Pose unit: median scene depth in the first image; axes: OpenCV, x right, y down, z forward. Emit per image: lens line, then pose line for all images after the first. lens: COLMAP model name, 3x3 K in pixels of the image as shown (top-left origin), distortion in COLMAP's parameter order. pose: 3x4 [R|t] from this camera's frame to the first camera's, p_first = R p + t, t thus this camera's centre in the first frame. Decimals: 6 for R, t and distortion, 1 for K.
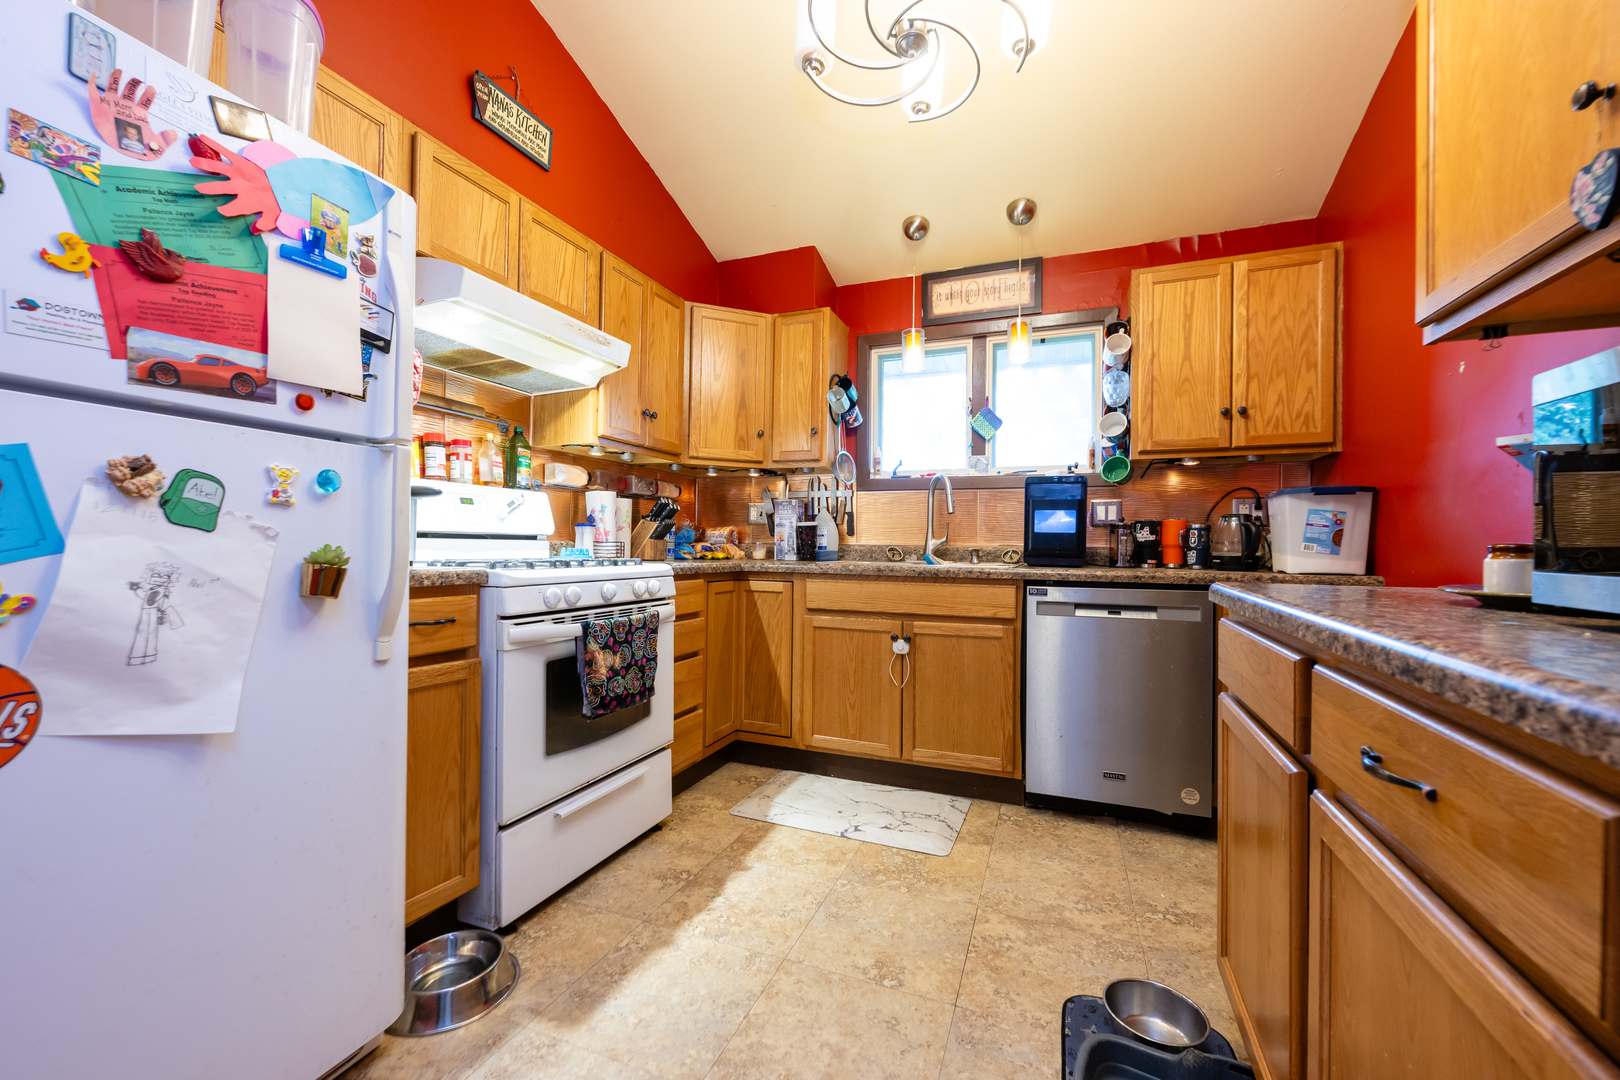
lens RADIAL K [[640.9, 0, 808.8], [0, 640.9, 538.9], [0, 0, 1]] dist [-0.000479, -0.000033]
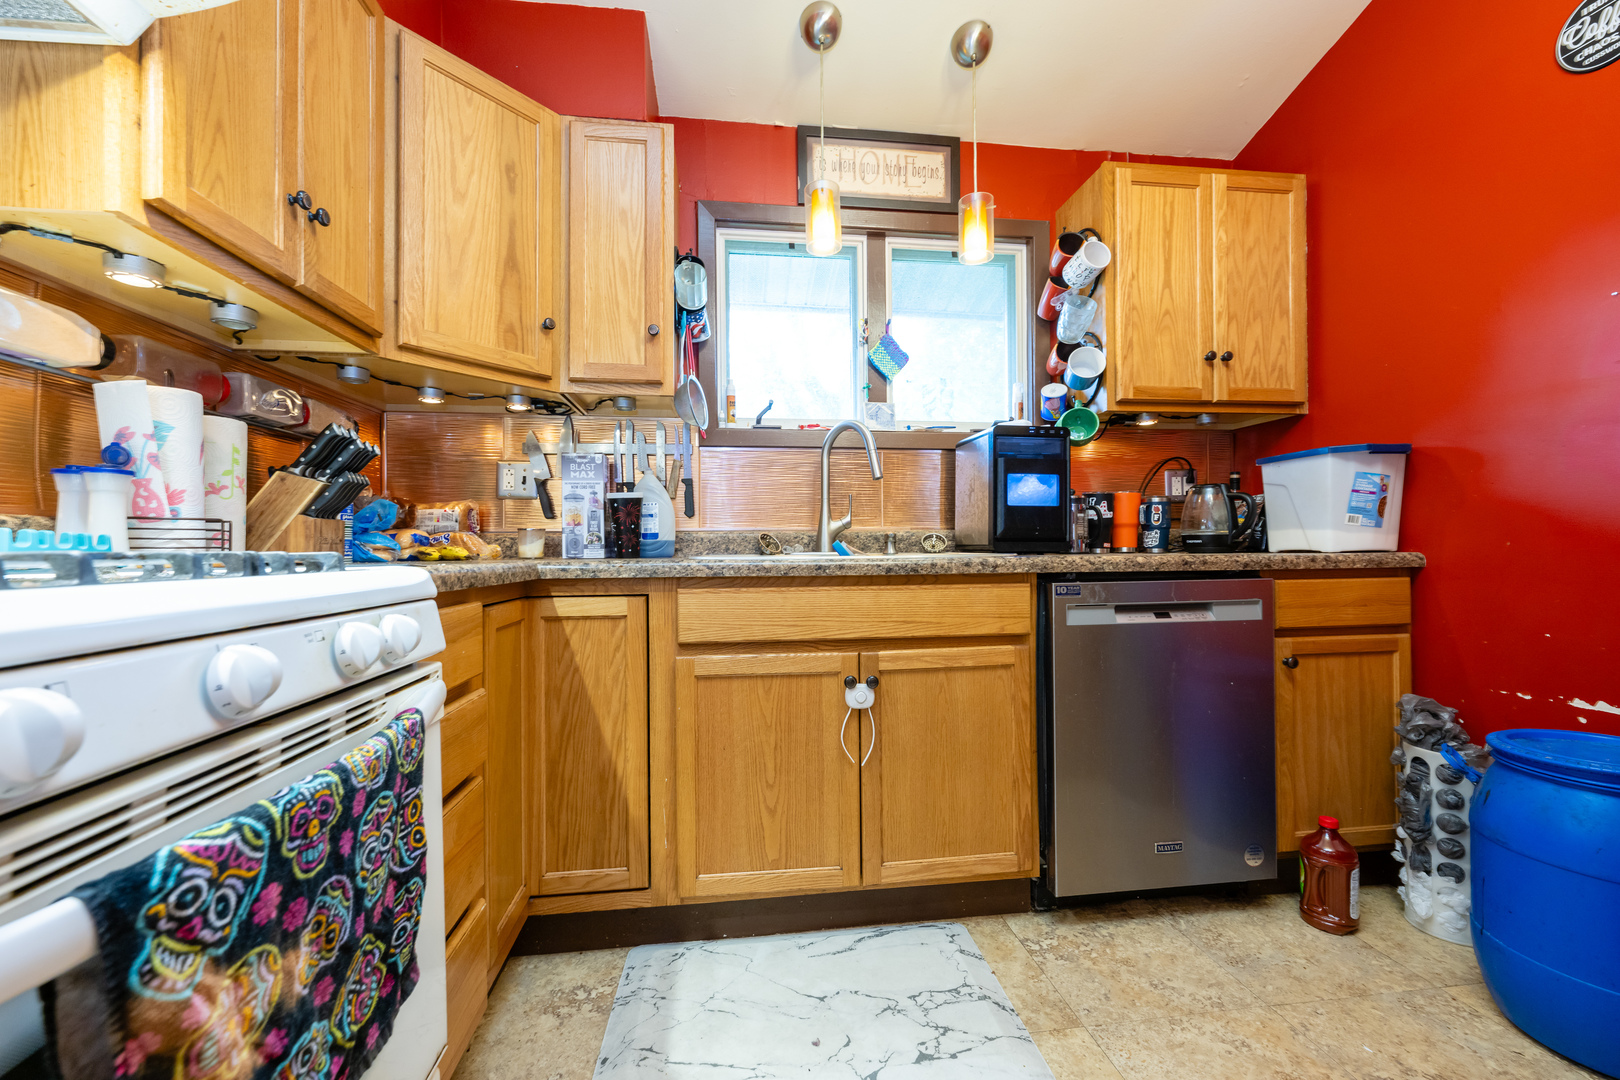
lens RADIAL K [[640.9, 0, 807.3], [0, 640.9, 543.4], [0, 0, 1]] dist [-0.000479, -0.000033]
pose [[0.874716, -0.015617, 0.484384, -0.196213], [0.013362, 0.999878, 0.008107, 0.024878], [-0.484452, -0.000619, 0.874818, 0.554494]]
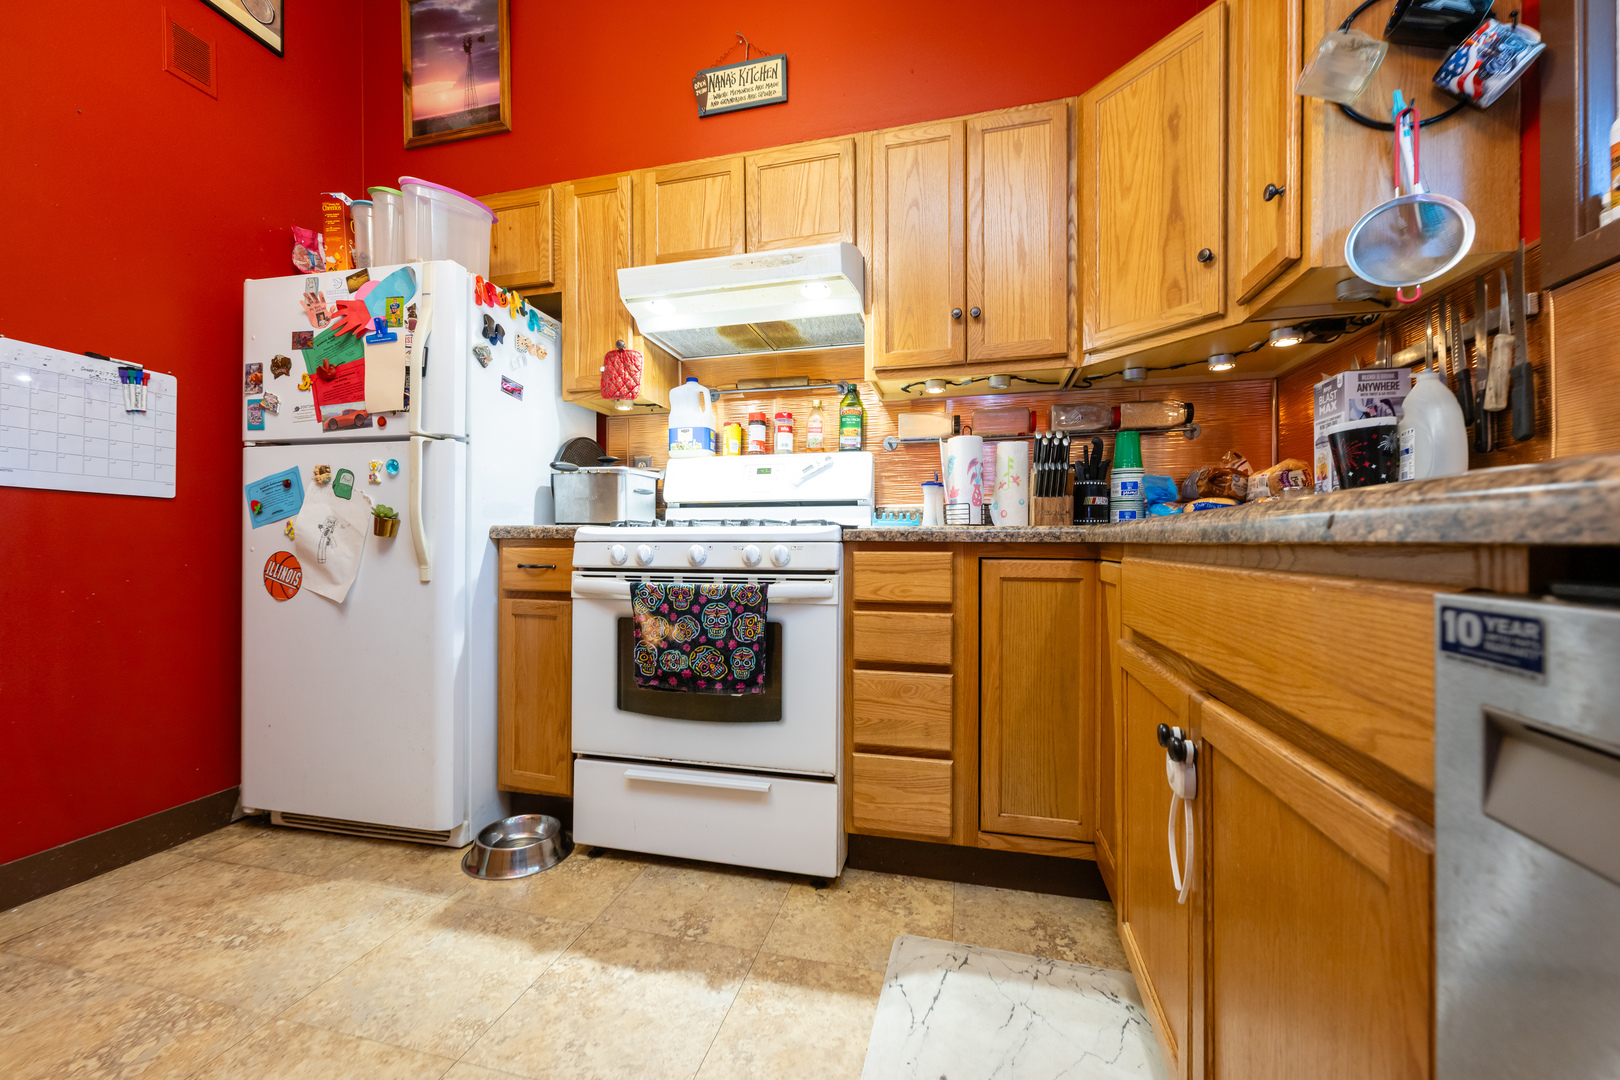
lens RADIAL K [[640.9, 0, 802.3], [0, 640.9, 542.6], [0, 0, 1]] dist [-0.000479, -0.000033]
pose [[0.125829, -0.011453, -0.991986, 0.469131], [0.013012, 0.999866, -0.009893, 0.062917], [0.991967, -0.011663, 0.125961, 0.847298]]
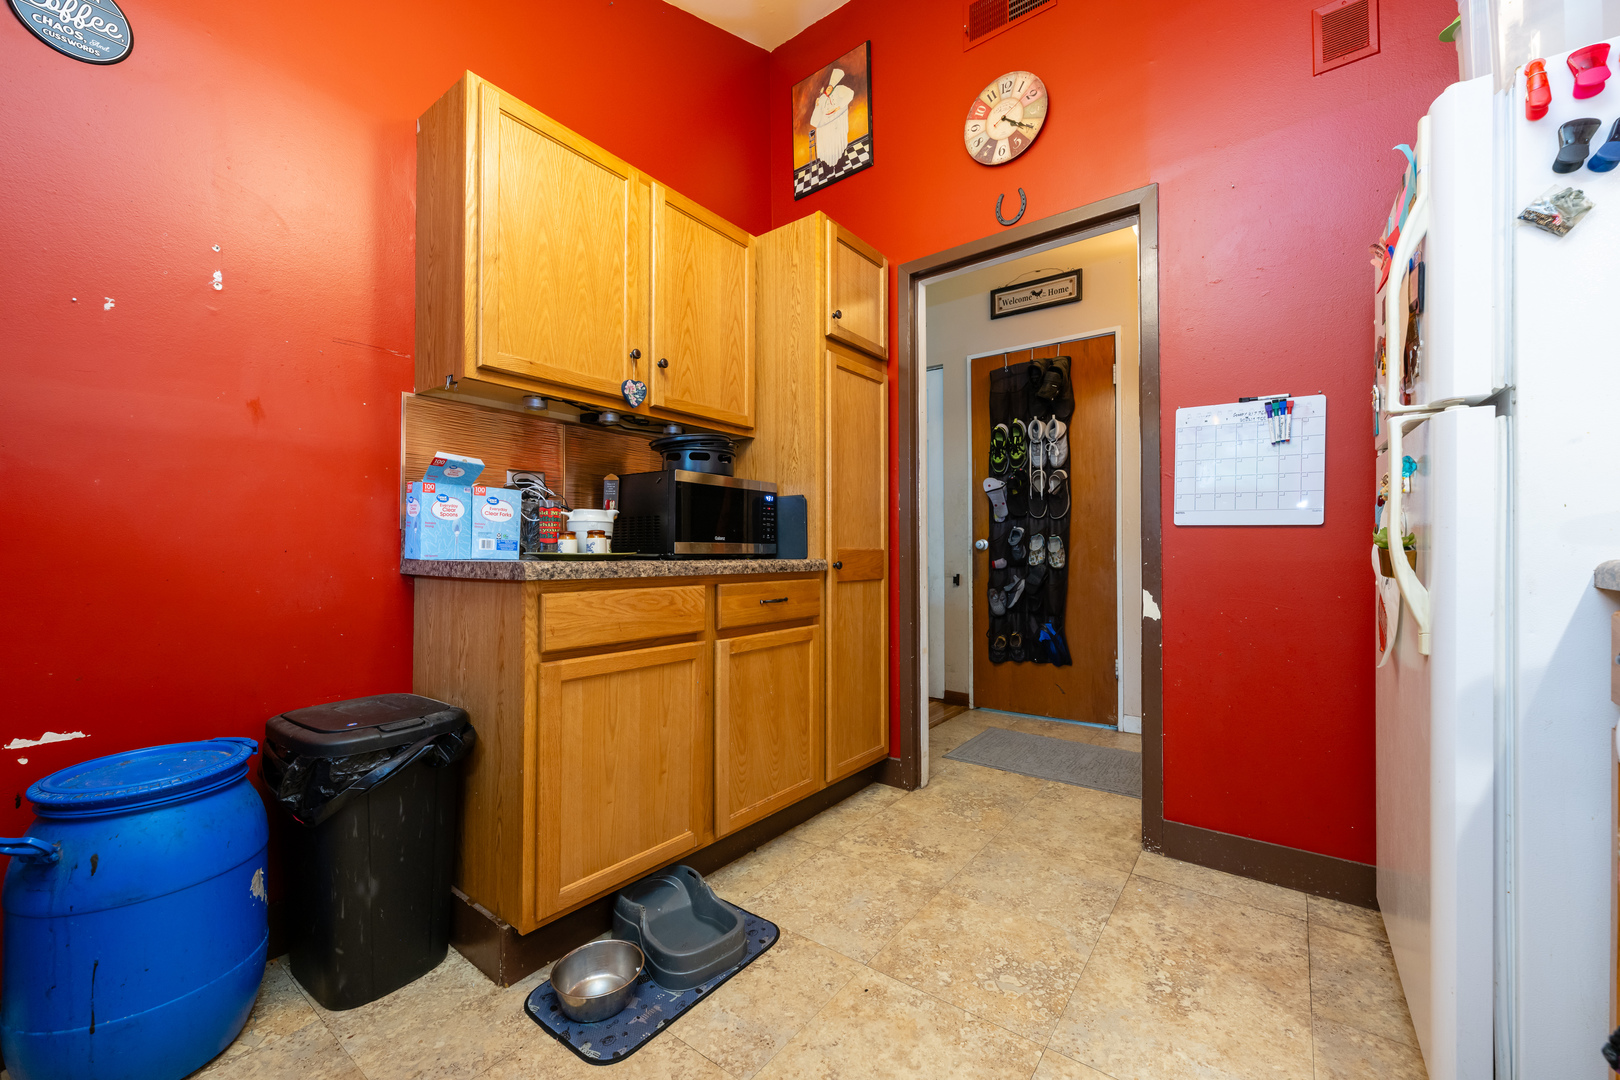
lens RADIAL K [[640.9, 0, 809.8], [0, 640.9, 549.8], [0, 0, 1]] dist [-0.000479, -0.000033]
pose [[-0.967377, -0.017267, 0.252751, 0.017497], [-0.017925, 0.999839, -0.000302, 0.032250], [-0.252705, -0.004823, -0.967531, 1.025651]]
